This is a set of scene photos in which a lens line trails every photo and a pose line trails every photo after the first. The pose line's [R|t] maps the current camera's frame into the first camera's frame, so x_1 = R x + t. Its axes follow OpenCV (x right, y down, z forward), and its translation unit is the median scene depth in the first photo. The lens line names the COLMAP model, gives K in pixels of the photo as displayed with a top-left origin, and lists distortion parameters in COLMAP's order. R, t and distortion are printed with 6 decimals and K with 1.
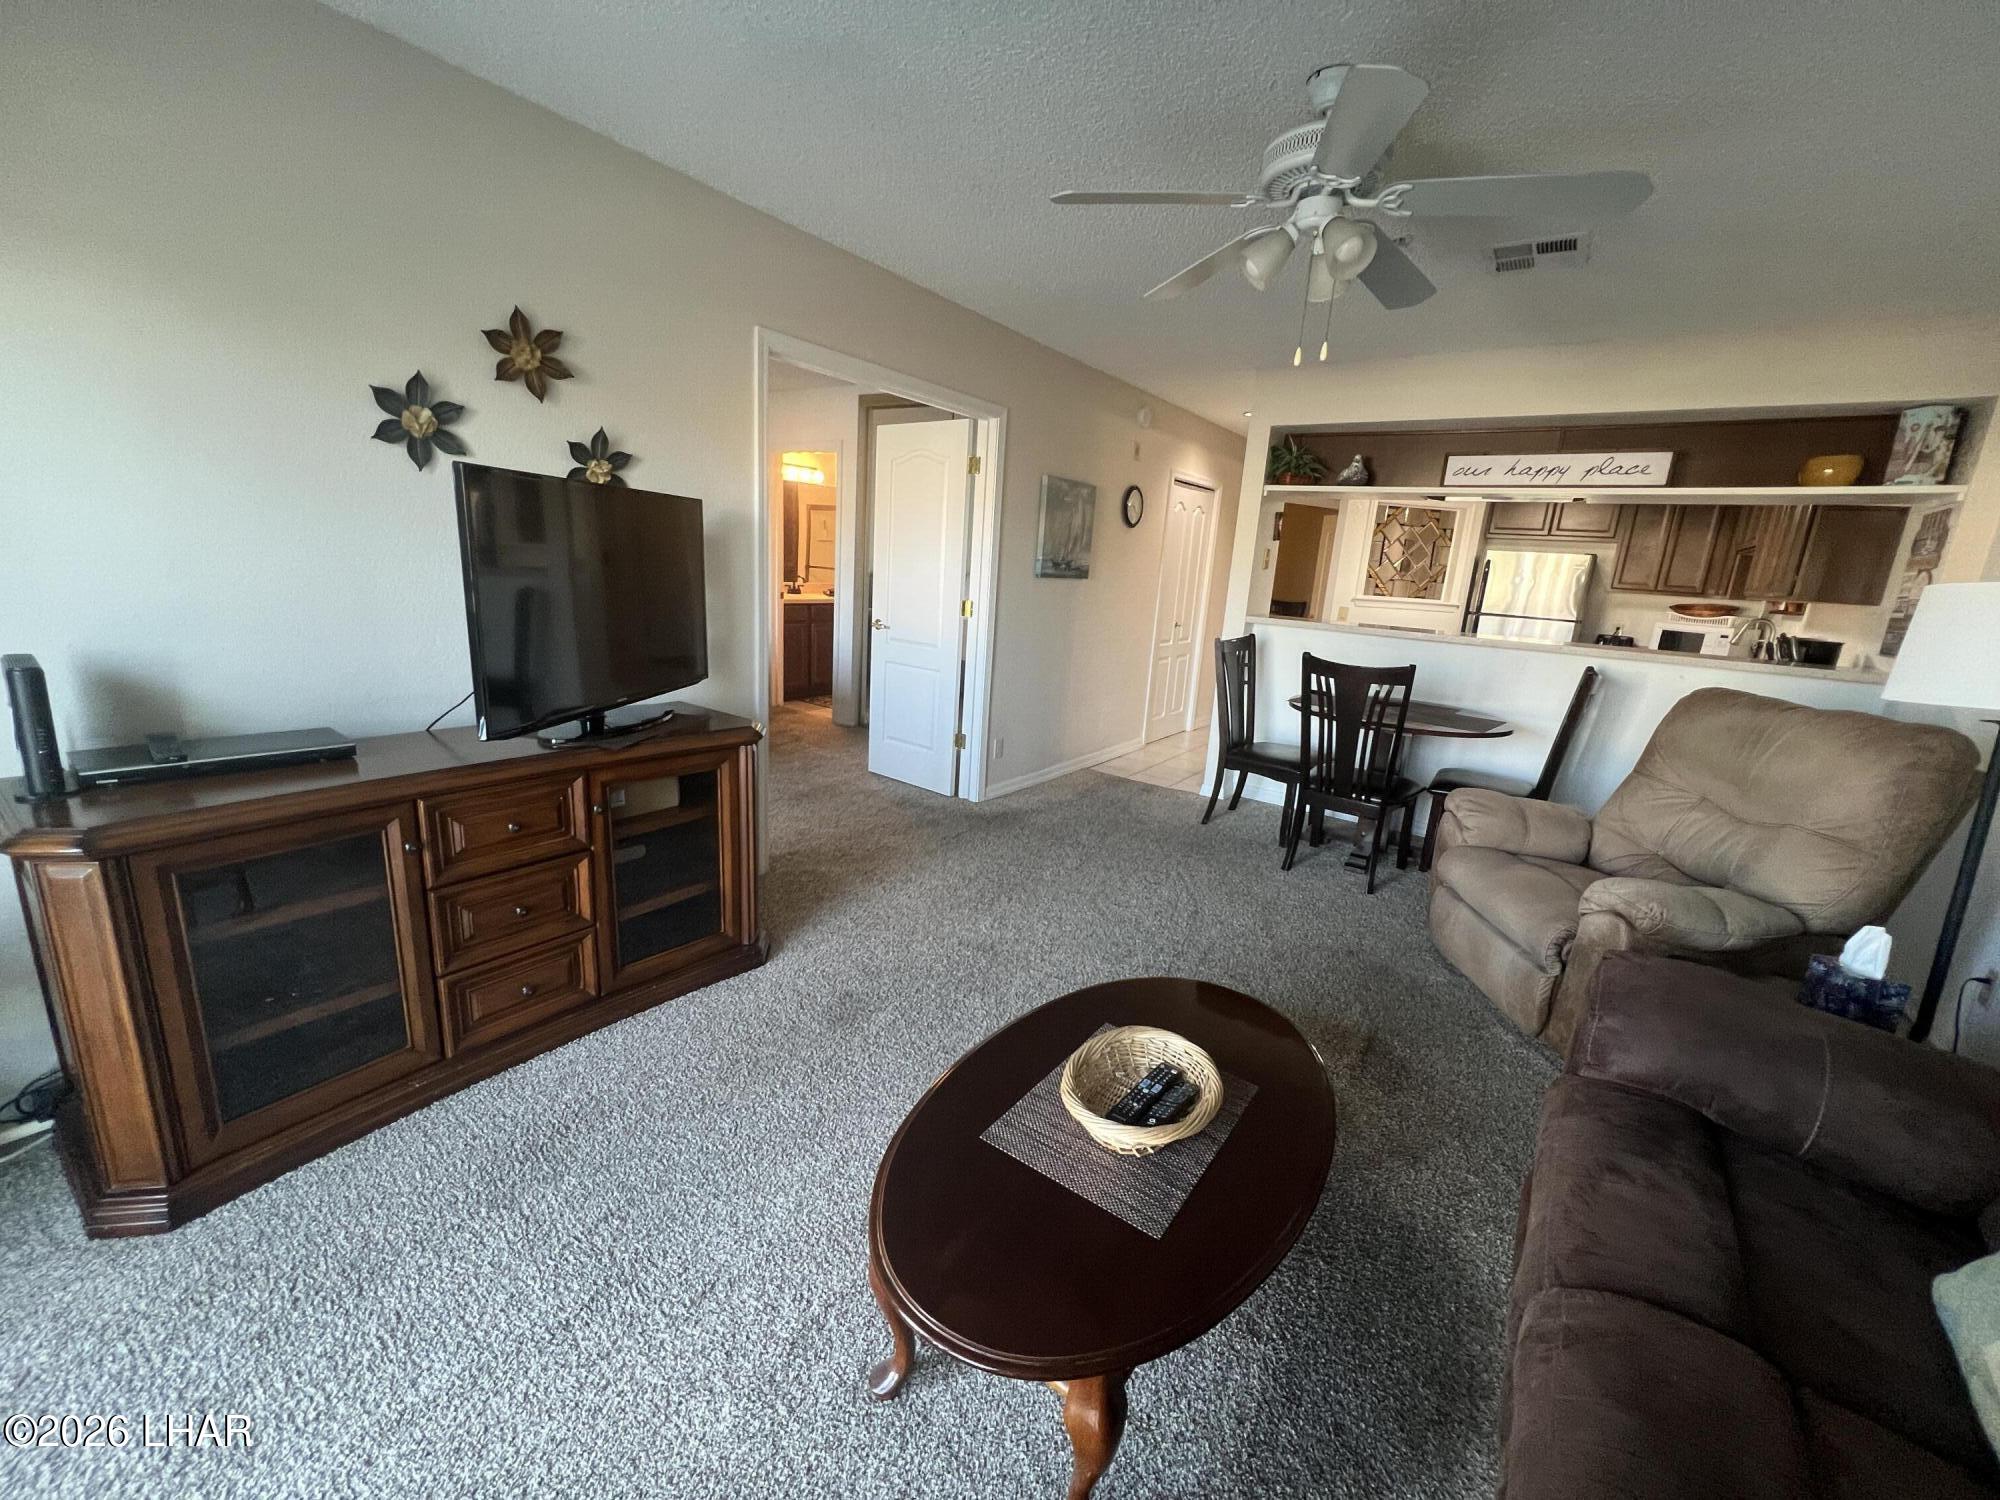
lens RADIAL K [[803.1, 0, 1005.5], [0, 803.1, 750.3], [0, 0, 1]] dist [-0.003307, 0.000456]
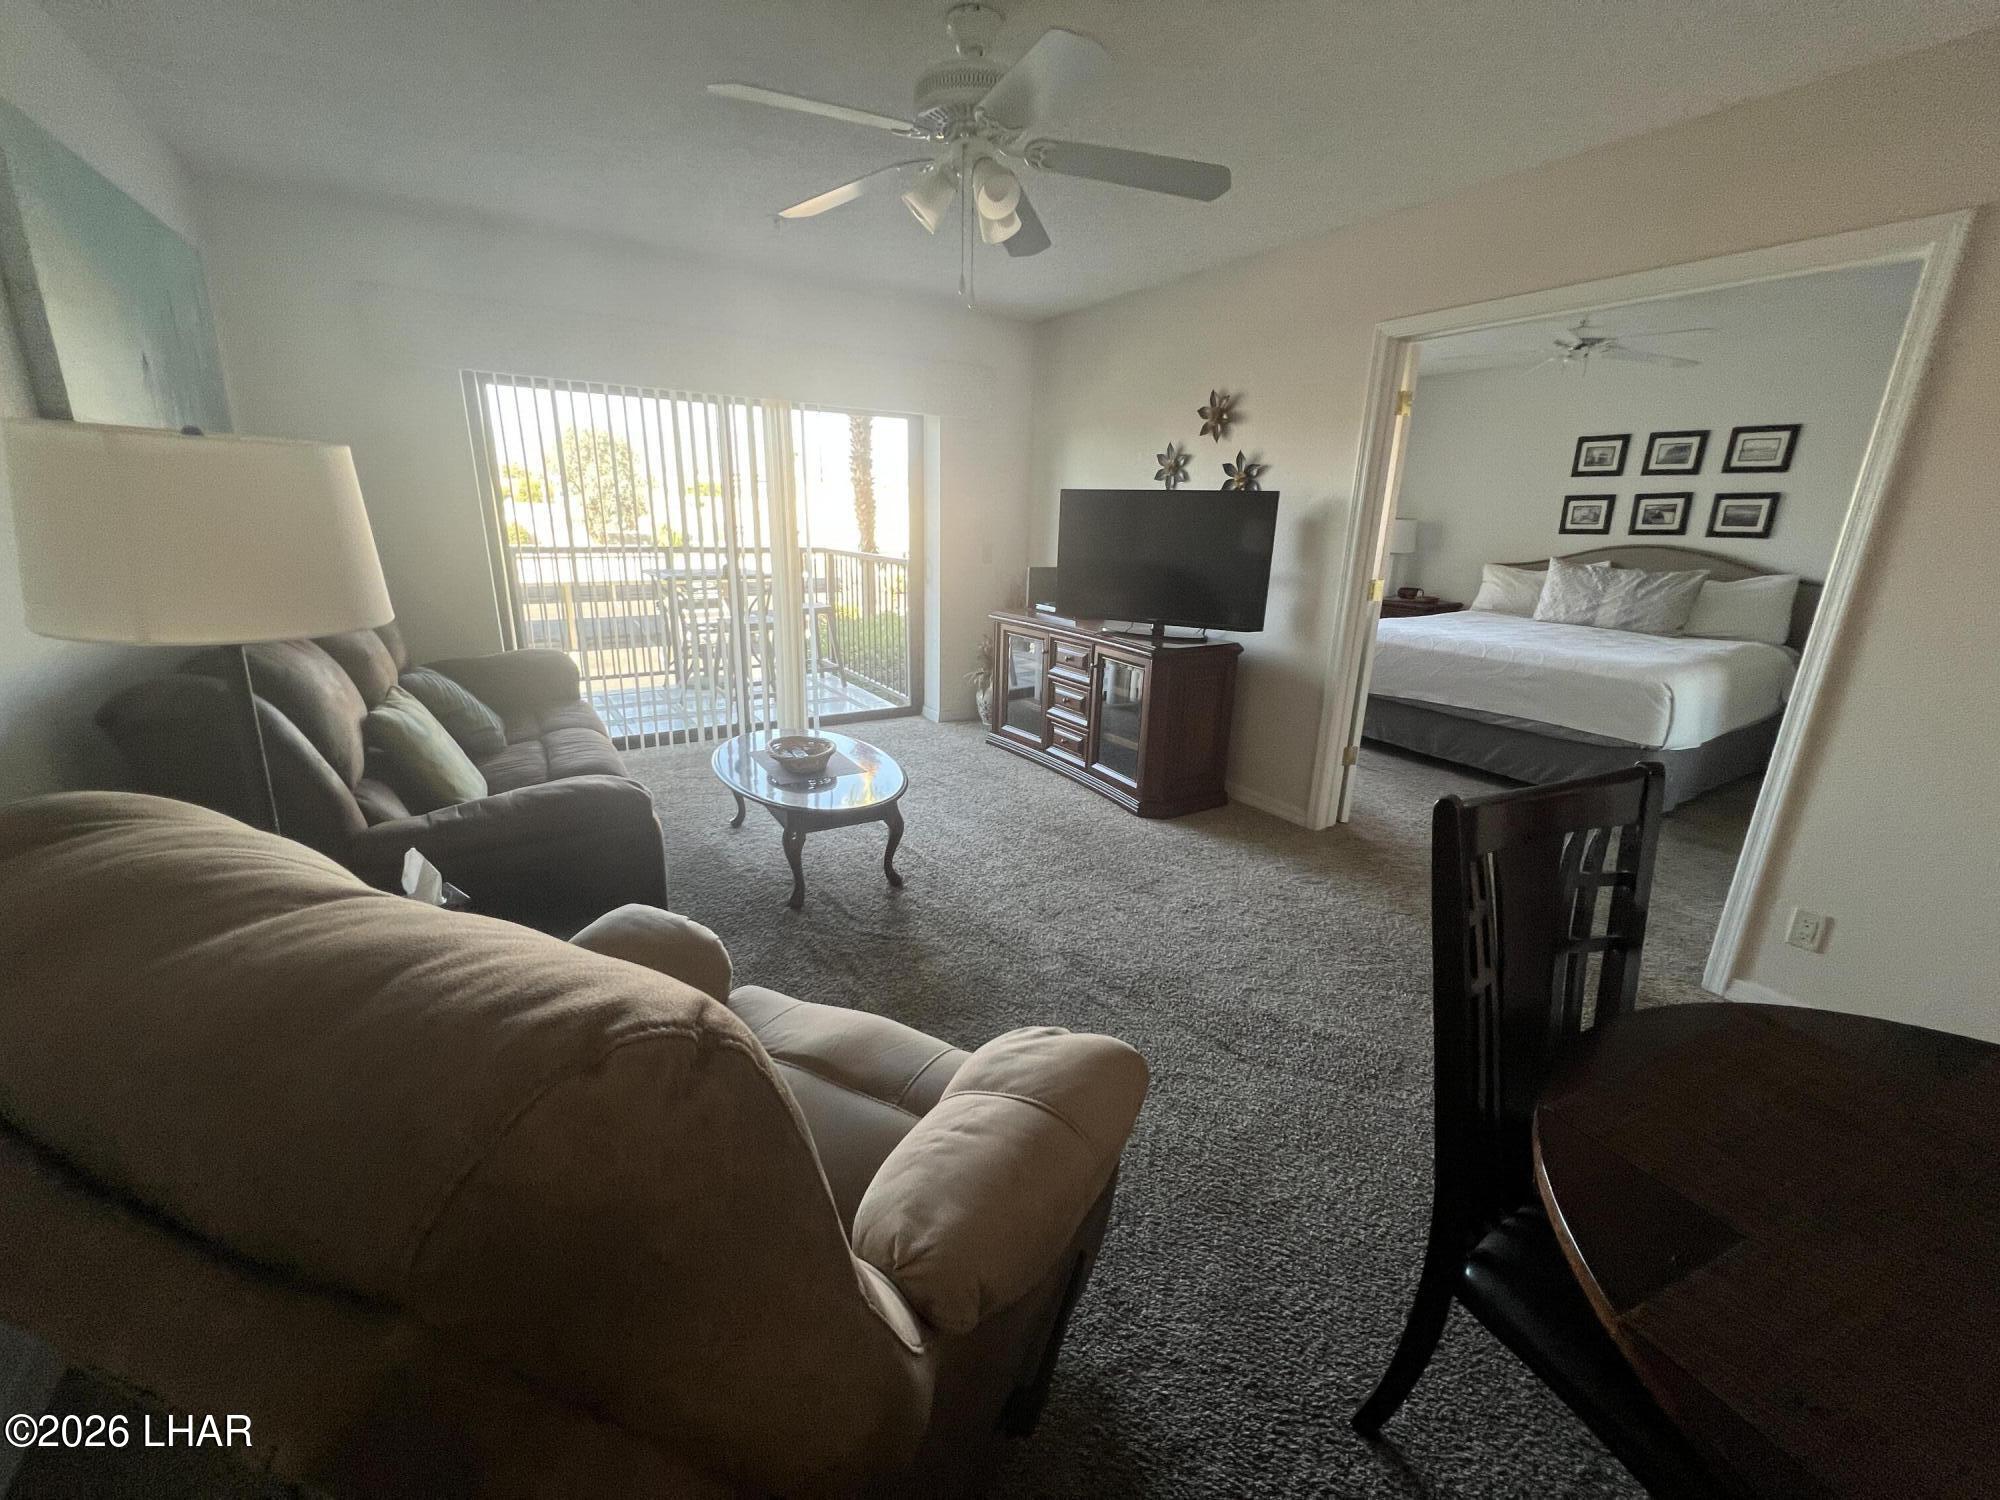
lens RADIAL K [[803.1, 0, 1005.5], [0, 803.1, 750.3], [0, 0, 1]] dist [-0.003307, 0.000456]
pose [[-0.383812, 0.184397, -0.904813, 1.312829], [-0.271044, 0.914201, 0.301284, -0.256938], [0.882736, 0.360881, -0.300902, 1.468940]]
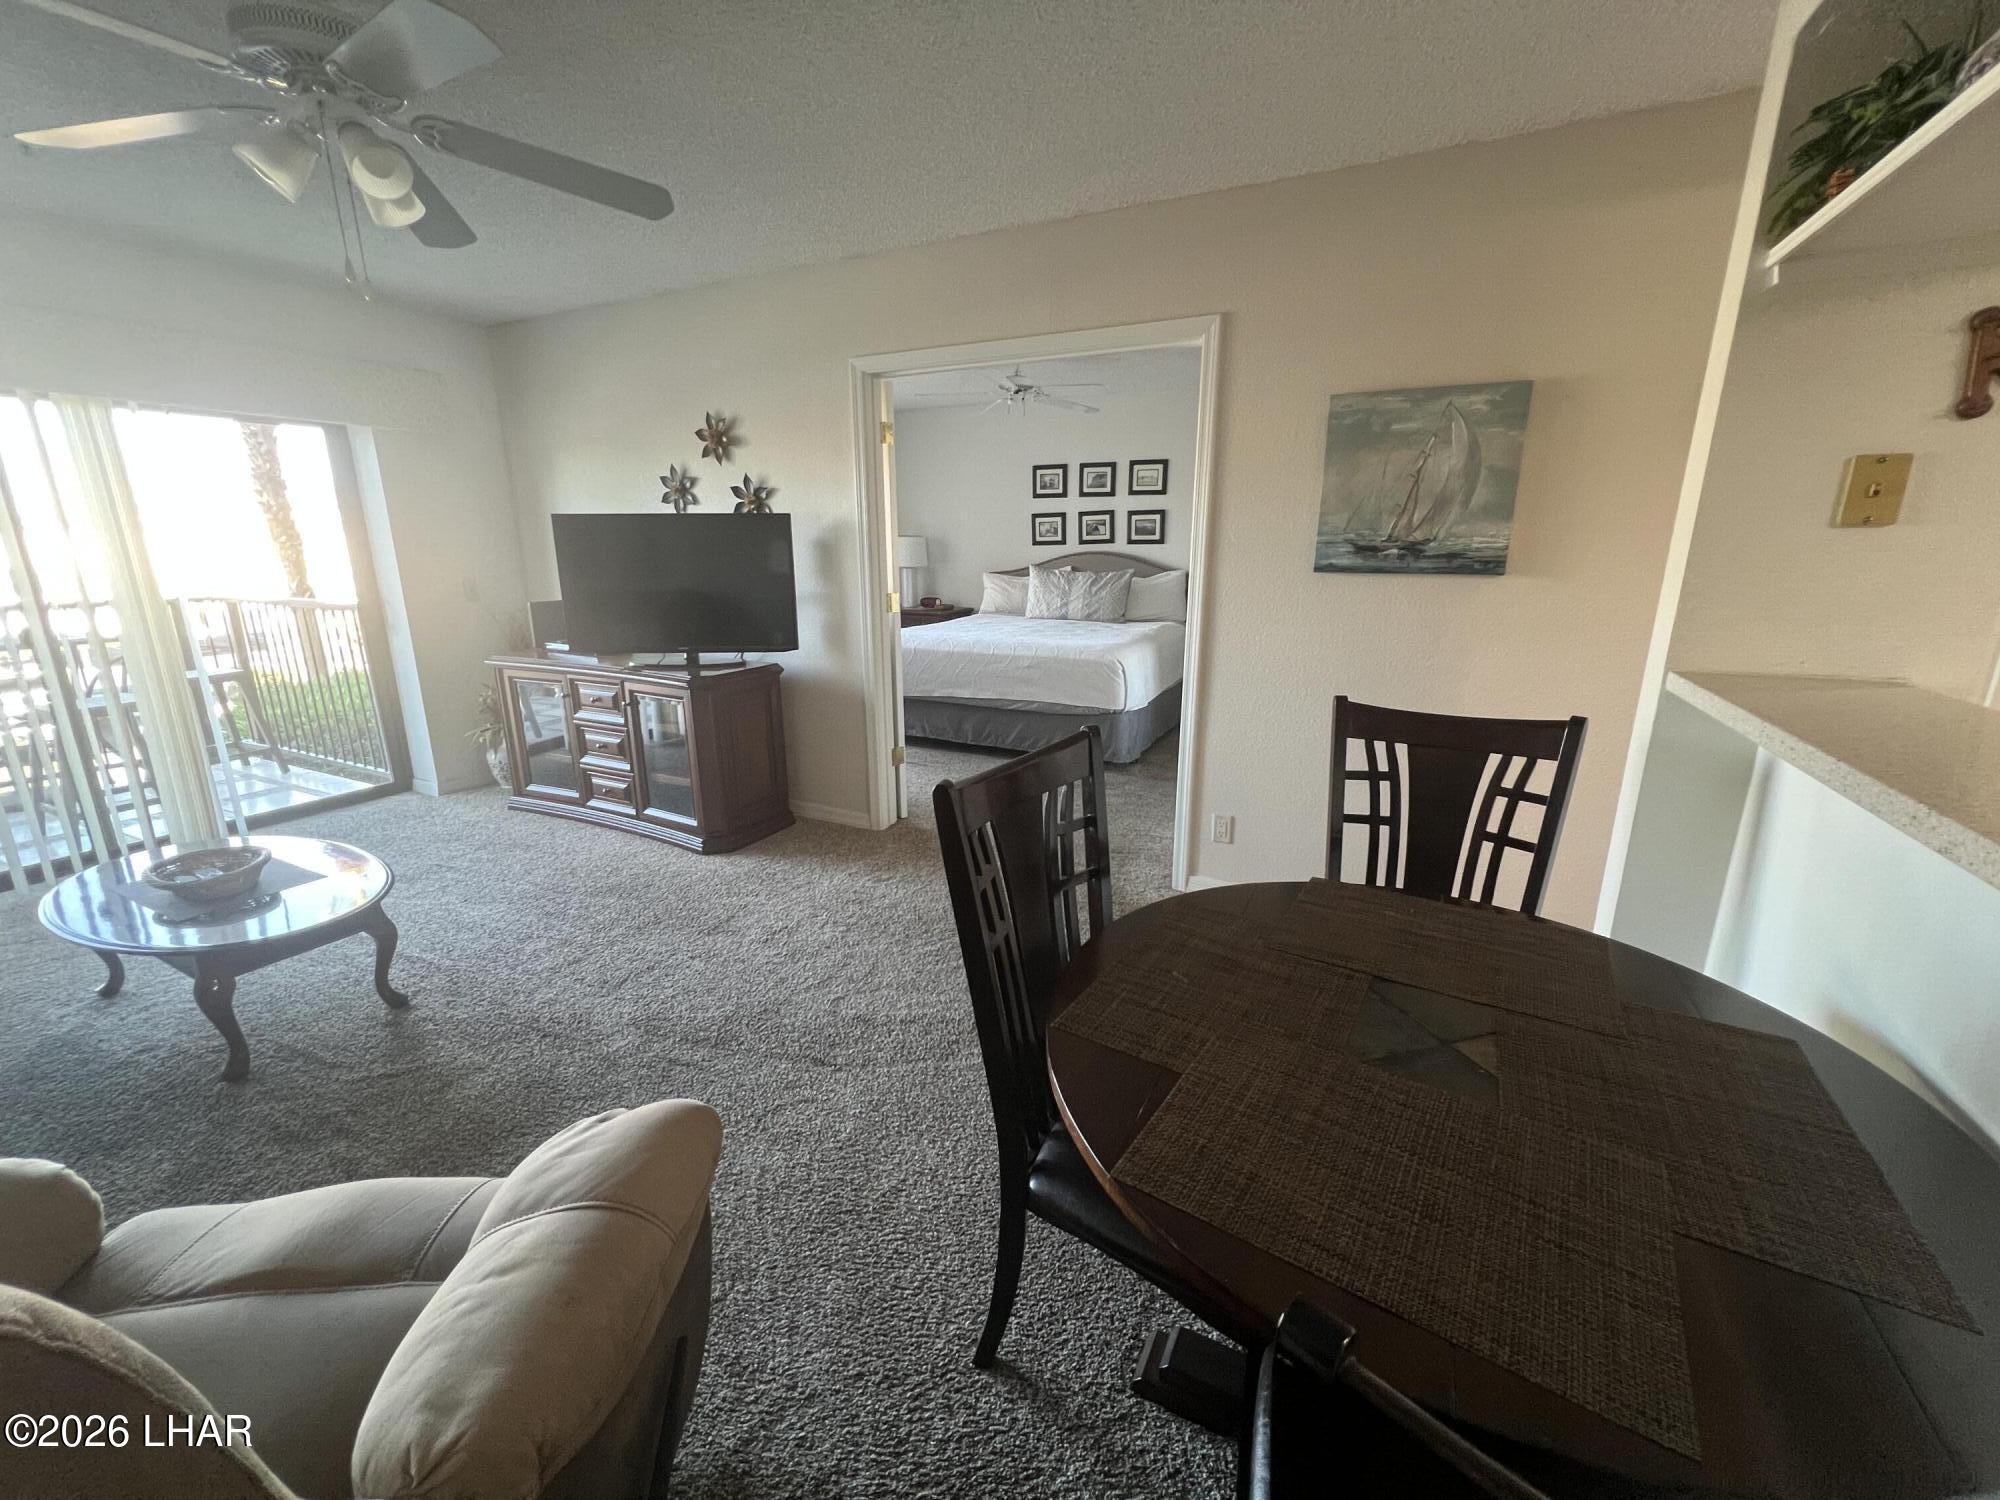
lens RADIAL K [[803.1, 0, 1005.5], [0, 803.1, 750.3], [0, 0, 1]] dist [-0.003307, 0.000456]
pose [[0.147366, 0.182099, -0.972175, 1.311569], [-0.224721, 0.963365, 0.146385, -0.267780], [0.963215, 0.196896, 0.182888, 1.504033]]
